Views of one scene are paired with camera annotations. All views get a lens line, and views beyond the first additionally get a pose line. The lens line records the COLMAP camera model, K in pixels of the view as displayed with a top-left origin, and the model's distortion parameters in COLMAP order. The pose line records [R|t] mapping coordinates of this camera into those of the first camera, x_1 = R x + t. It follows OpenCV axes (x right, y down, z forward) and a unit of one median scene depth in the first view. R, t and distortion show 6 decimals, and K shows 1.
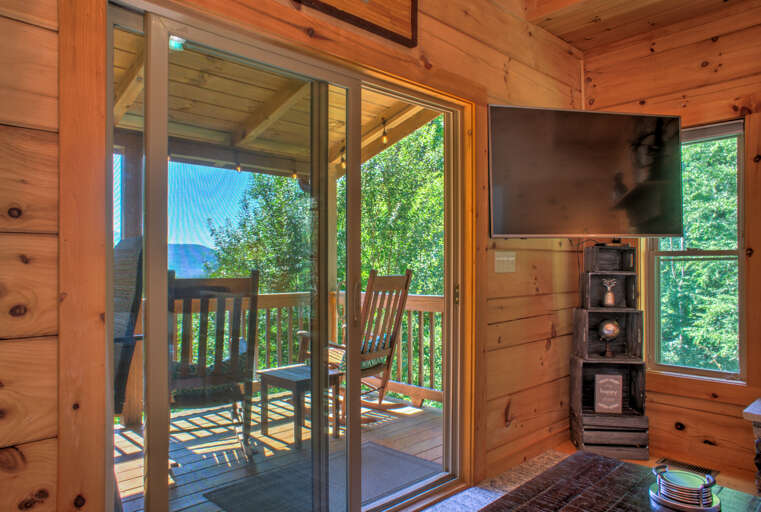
lens RADIAL K [[517.0, 0, 380.5], [0, 517.0, 274.4], [0, 0, 1]] dist [-0.005881, -0.000669]
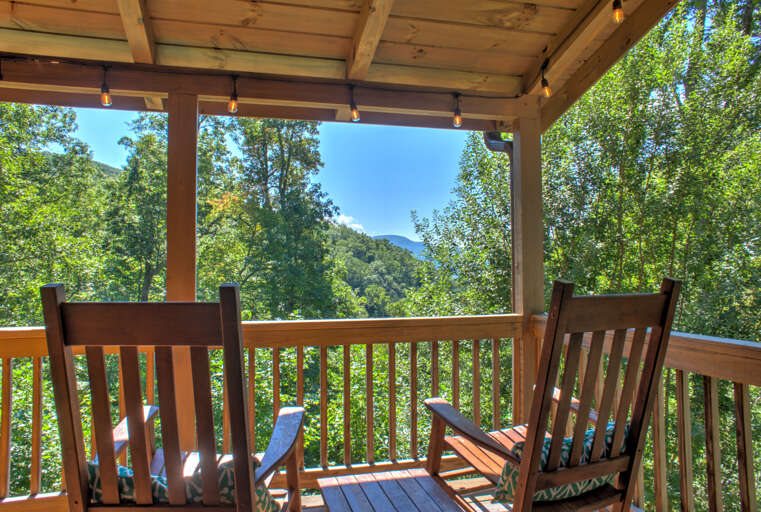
lens RADIAL K [[541.1, 0, 380.5], [0, 541.1, 256.0], [0, 0, 1]] dist [0.001310, 0.000797]
pose [[0.876938, -0.020604, -0.480161, 0.059430], [0.003180, 0.999307, -0.037073, -0.011648], [0.480592, 0.030984, 0.876397, 0.478454]]
